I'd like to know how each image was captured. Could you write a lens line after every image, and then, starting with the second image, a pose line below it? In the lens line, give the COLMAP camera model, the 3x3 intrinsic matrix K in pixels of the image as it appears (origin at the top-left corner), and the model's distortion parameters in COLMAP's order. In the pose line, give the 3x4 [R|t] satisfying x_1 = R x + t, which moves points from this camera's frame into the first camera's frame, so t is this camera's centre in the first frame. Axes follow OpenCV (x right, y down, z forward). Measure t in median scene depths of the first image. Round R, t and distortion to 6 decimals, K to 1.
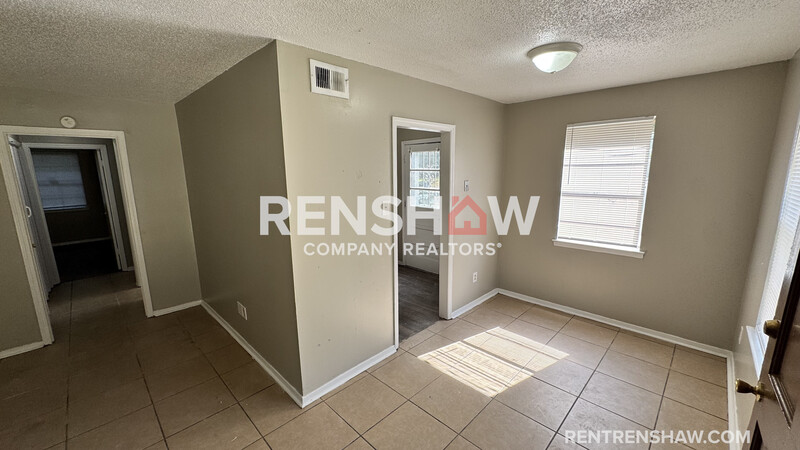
lens RADIAL K [[317.9, 0, 401.7], [0, 317.9, 227.7], [0, 0, 1]] dist [-0.001230, 0.000141]
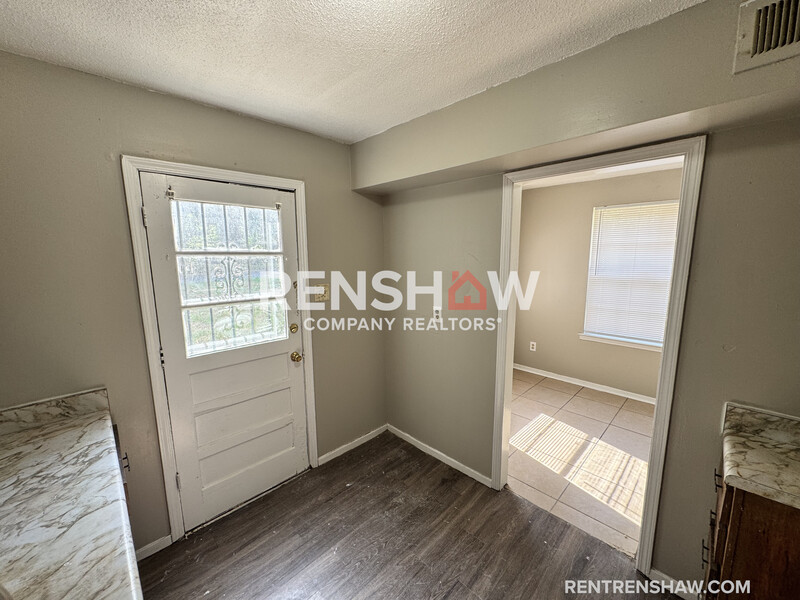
lens RADIAL K [[319.7, 0, 399.8], [0, 319.7, 299.8], [0, 0, 1]] dist [-0.002201, -0.000179]
pose [[0.015501, -0.134769, 0.990756, -0.479819], [0.191259, 0.972978, 0.129358, -0.206322], [-0.981417, 0.187486, 0.040858, 1.198331]]
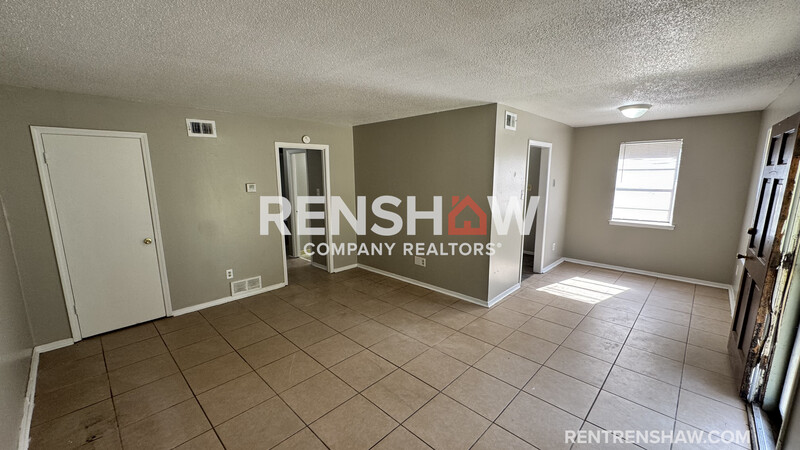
lens RADIAL K [[317.9, 0, 402.0], [0, 317.9, 226.3], [0, 0, 1]] dist [-0.001230, 0.000141]
pose [[0.999900, 0.004526, 0.013413, -0.559237], [-0.004288, 0.999835, -0.017672, 0.106798], [-0.013491, 0.017612, 0.999754, -0.506511]]
